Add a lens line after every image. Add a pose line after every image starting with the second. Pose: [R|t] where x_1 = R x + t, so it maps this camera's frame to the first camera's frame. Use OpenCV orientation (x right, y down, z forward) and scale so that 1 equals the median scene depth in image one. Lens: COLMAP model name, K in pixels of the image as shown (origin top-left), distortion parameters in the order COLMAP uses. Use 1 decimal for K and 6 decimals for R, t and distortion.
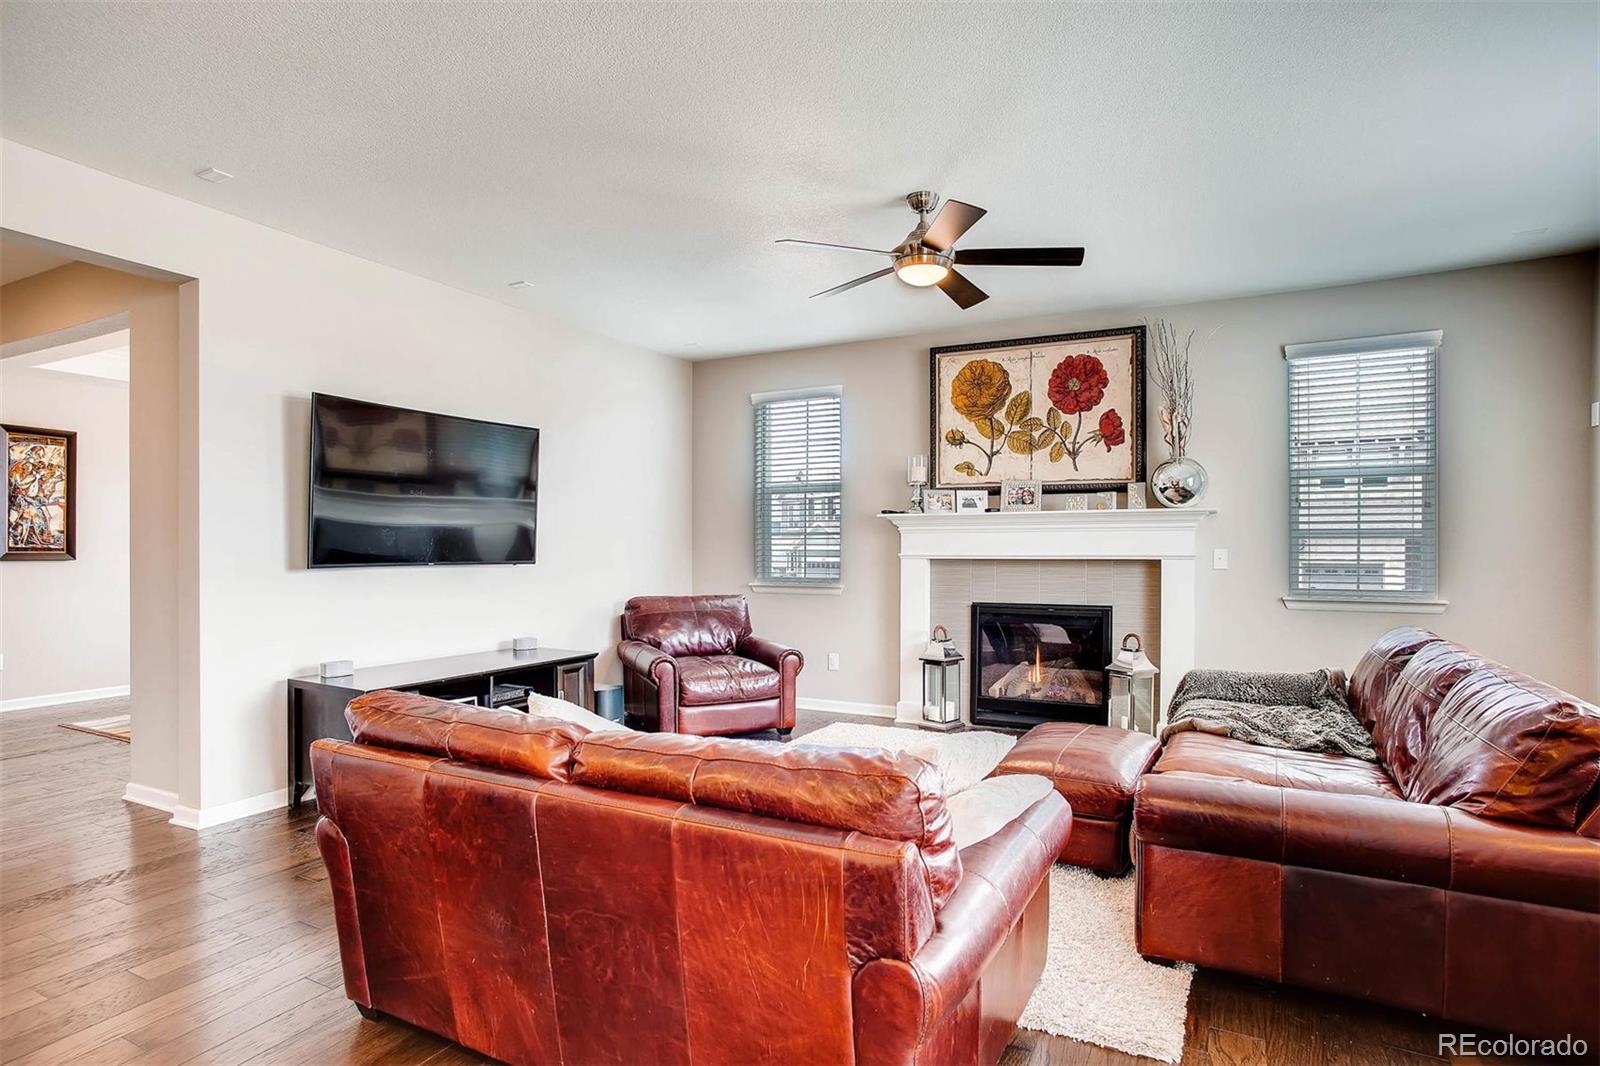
lens RADIAL K [[844.7, 0, 783.4], [0, 844.7, 536.8], [0, 0, 1]] dist [-0.062374, 0.047064]
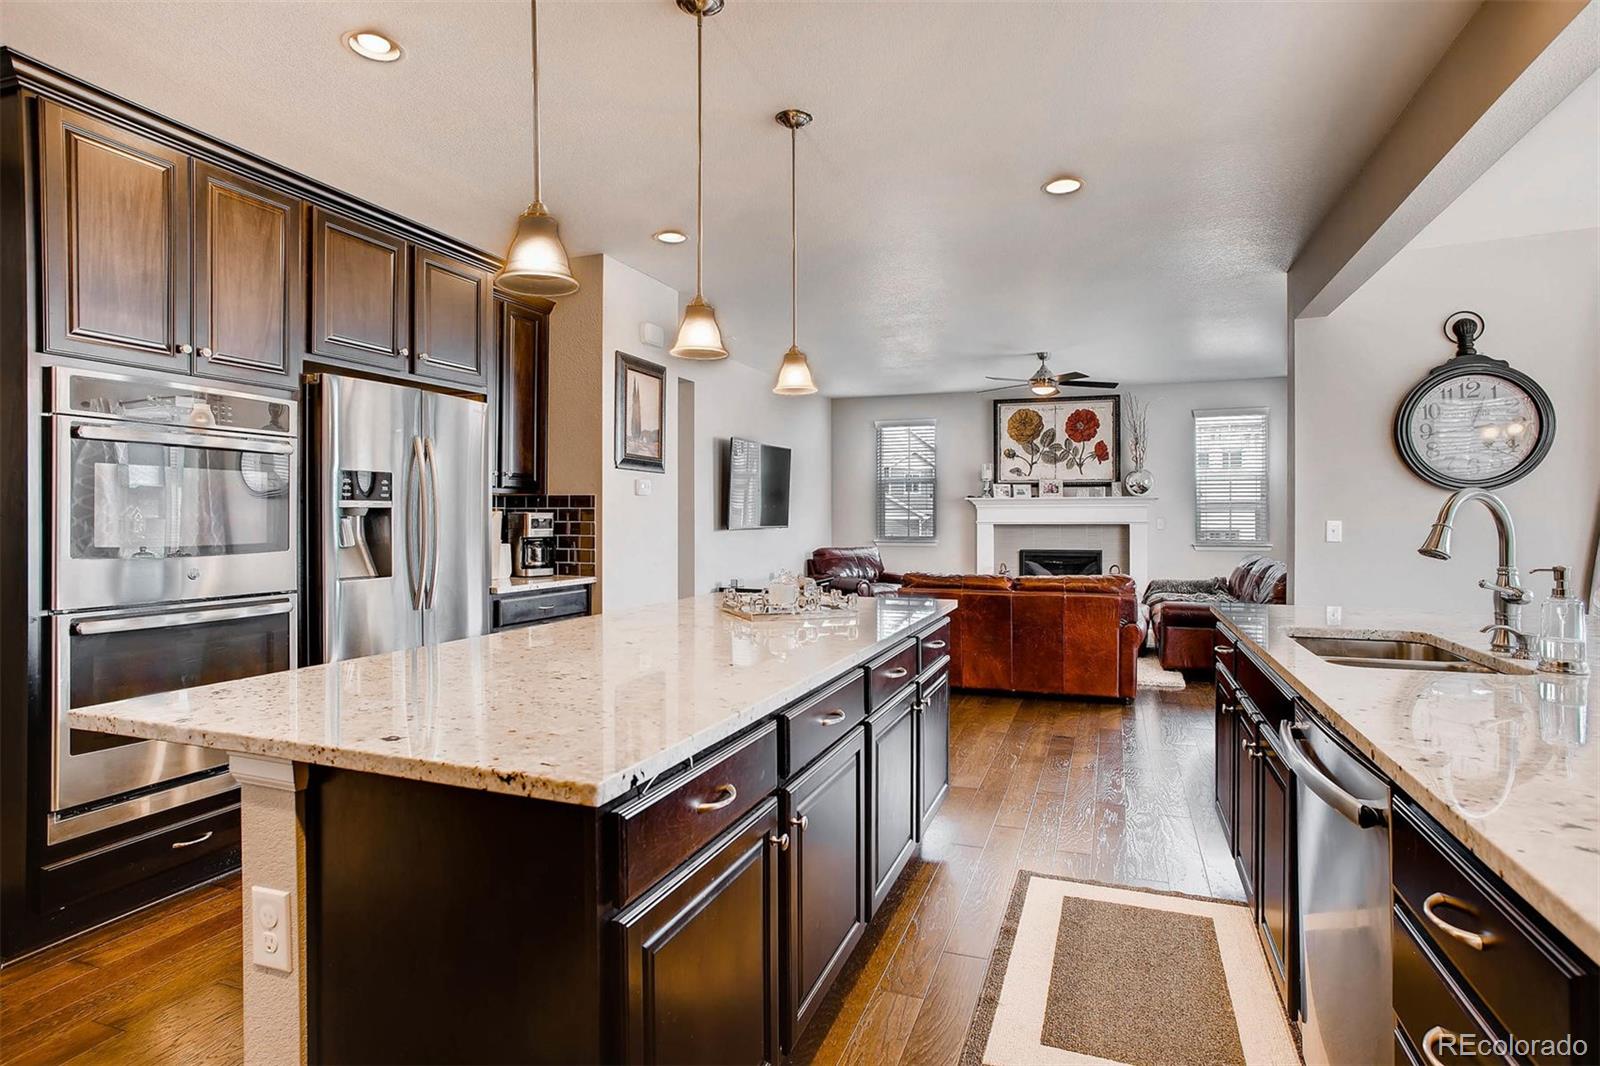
lens RADIAL K [[865.7, 0, 798.8], [0, 865.7, 499.5], [0, 0, 1]] dist [-0.002065, 0.001207]
pose [[0.987477, 0.001003, 0.157757, -0.521830], [0.000089, 0.999976, -0.006911, -0.012520], [-0.157760, 0.006838, 0.987454, -0.703586]]
